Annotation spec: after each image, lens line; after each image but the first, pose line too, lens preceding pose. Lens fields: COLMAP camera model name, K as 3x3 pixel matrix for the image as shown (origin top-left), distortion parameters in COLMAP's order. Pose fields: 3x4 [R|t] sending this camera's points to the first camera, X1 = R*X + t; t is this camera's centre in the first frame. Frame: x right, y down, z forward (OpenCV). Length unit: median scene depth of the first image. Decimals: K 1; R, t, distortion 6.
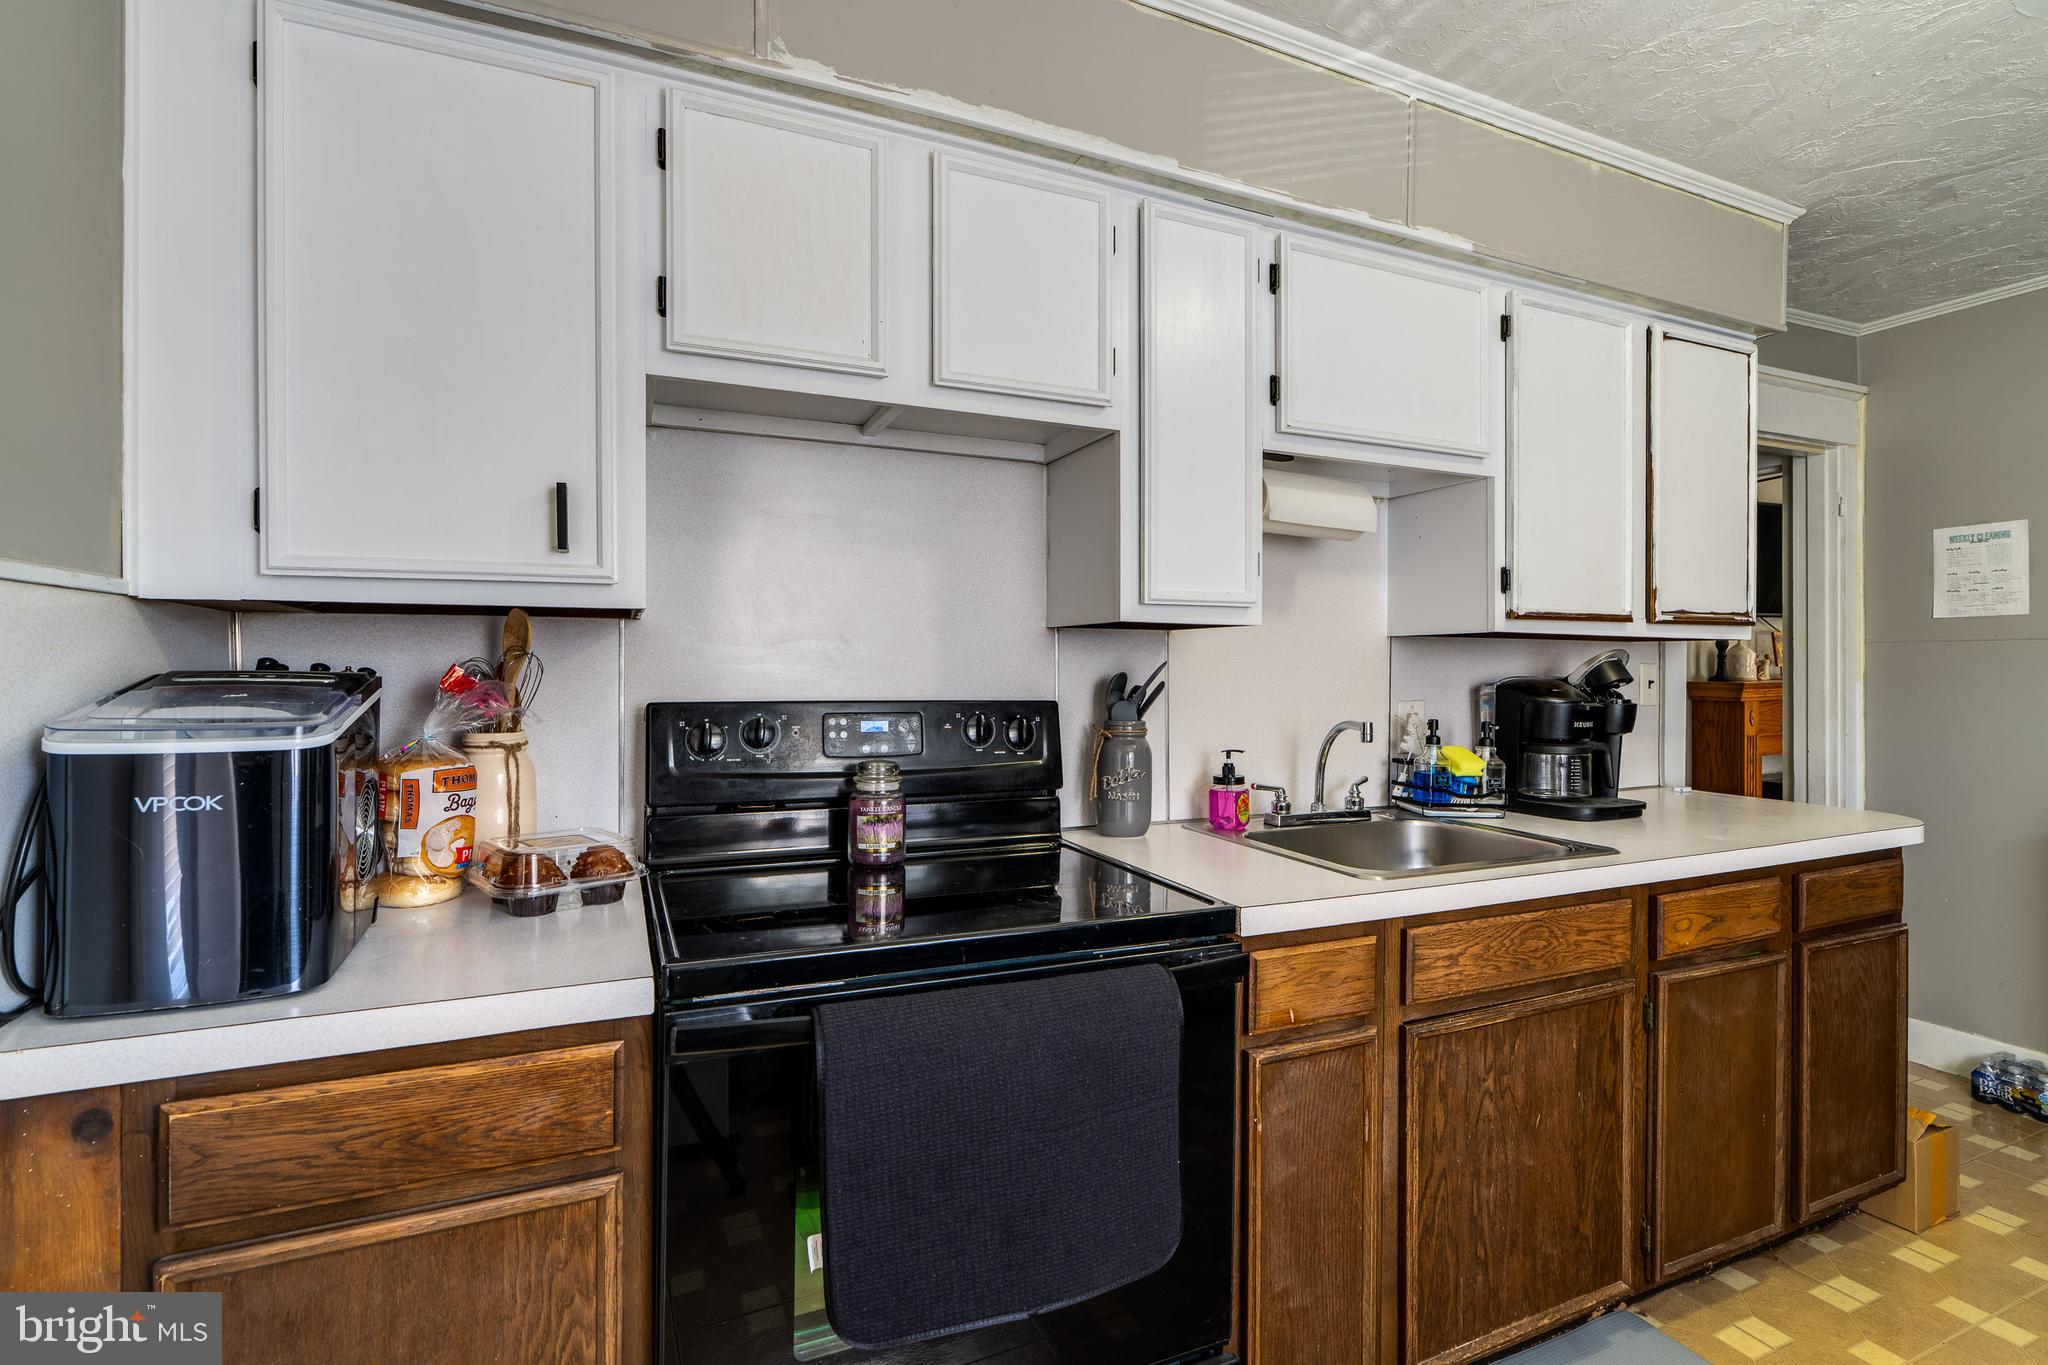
lens RADIAL K [[928.3, 0, 1023.2], [0, 928.3, 678.9], [0, 0, 1]] dist [-0.008064, 0.001936]
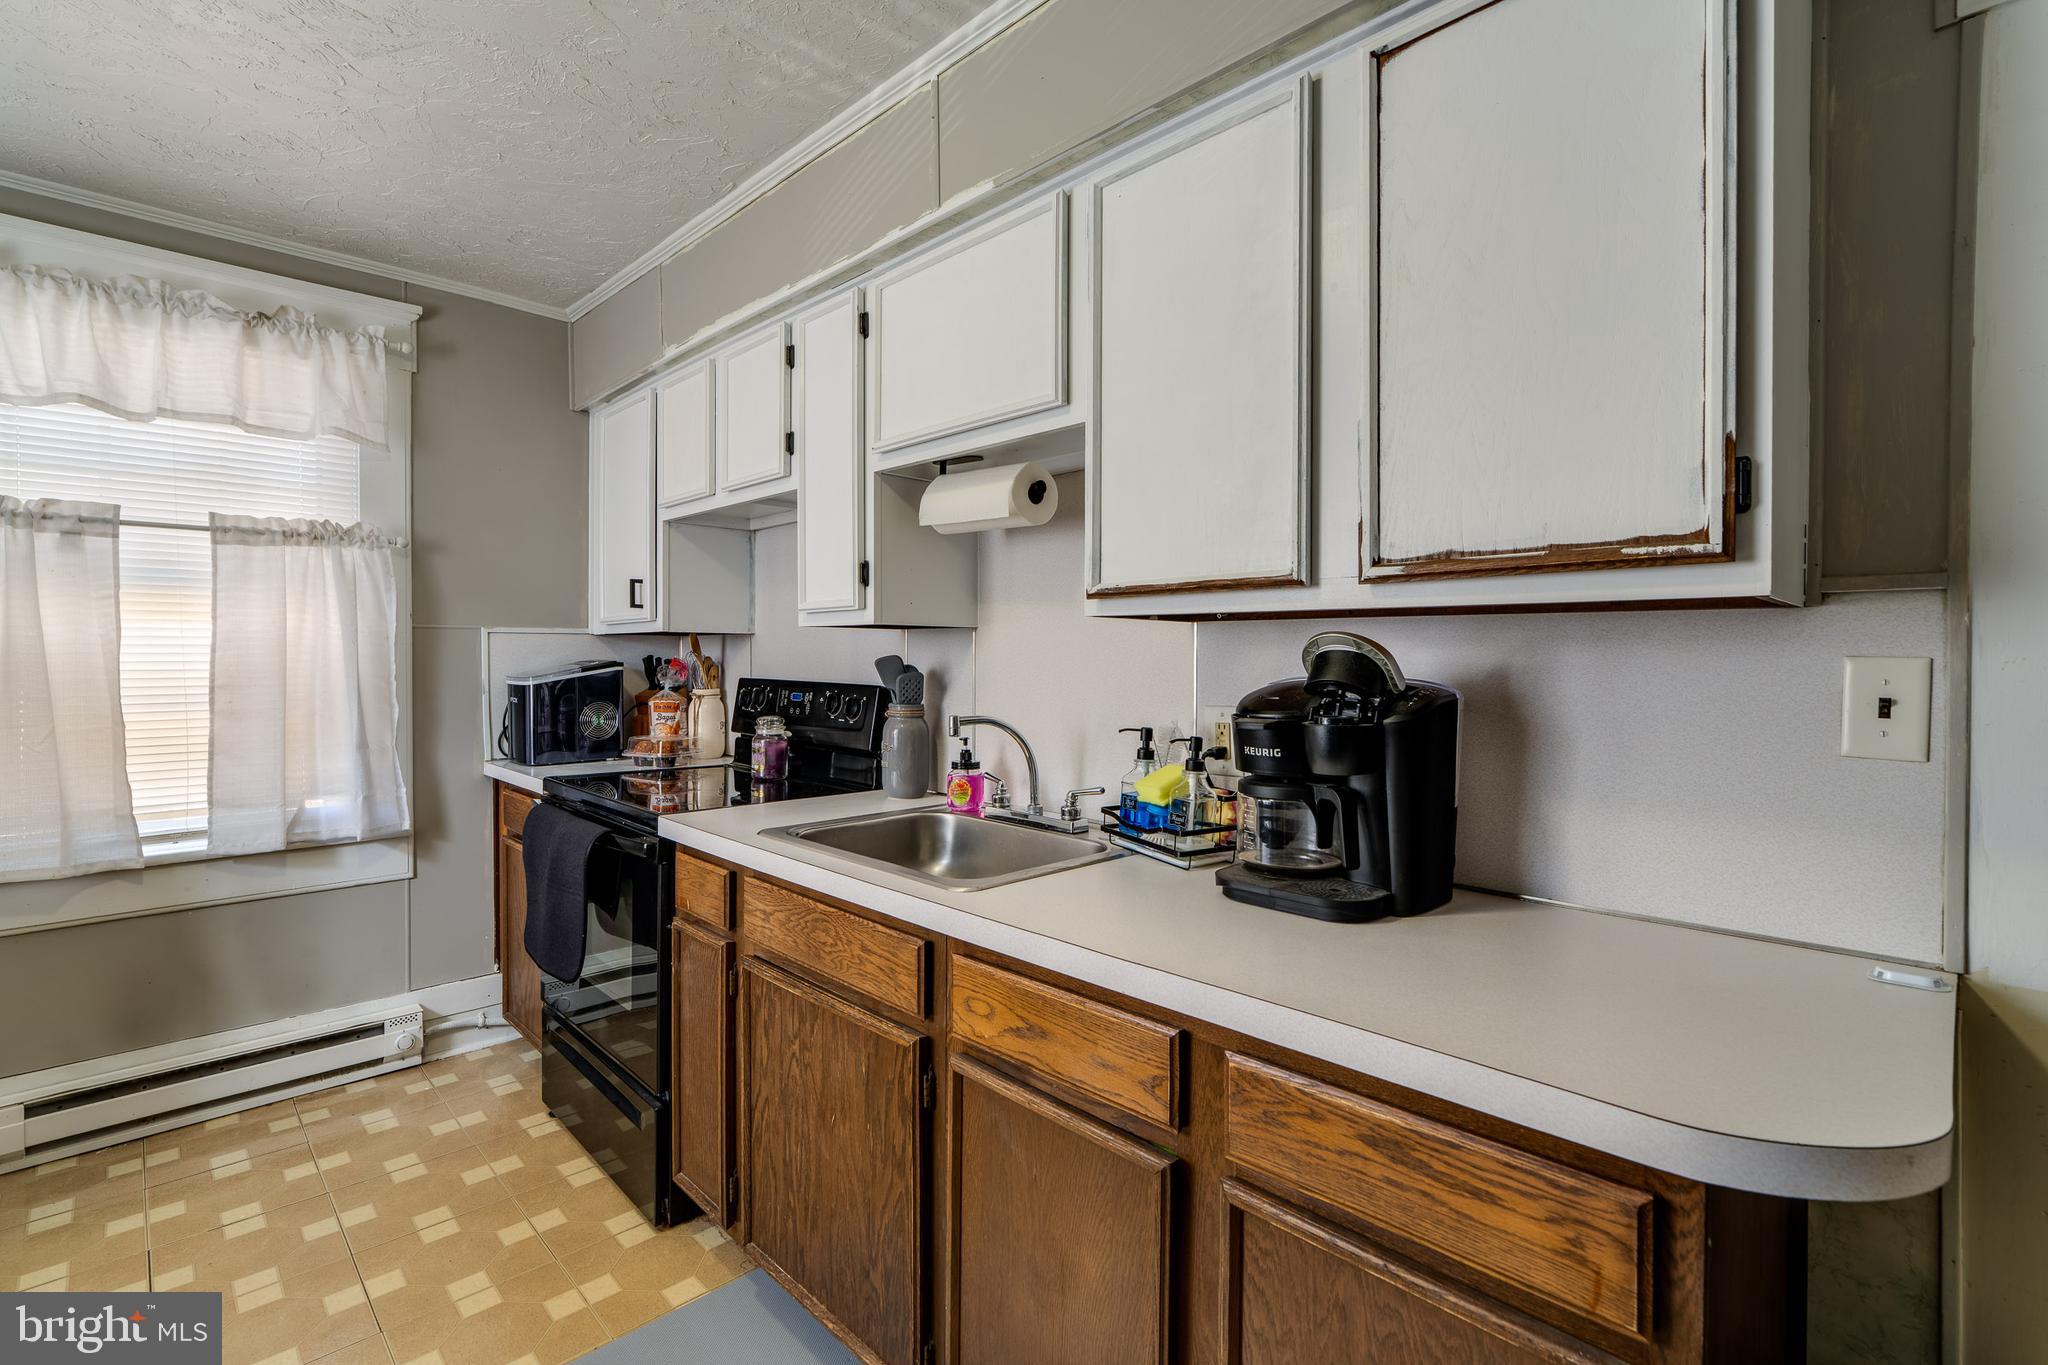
lens RADIAL K [[928.3, 0, 1039.3], [0, 928.3, 673.0], [0, 0, 1]] dist [-0.008064, 0.001936]
pose [[0.367313, 0.013373, -0.930001, 1.451659], [-0.012242, 0.999880, 0.009543, -0.009790], [0.930017, 0.007880, 0.367433, 0.786117]]
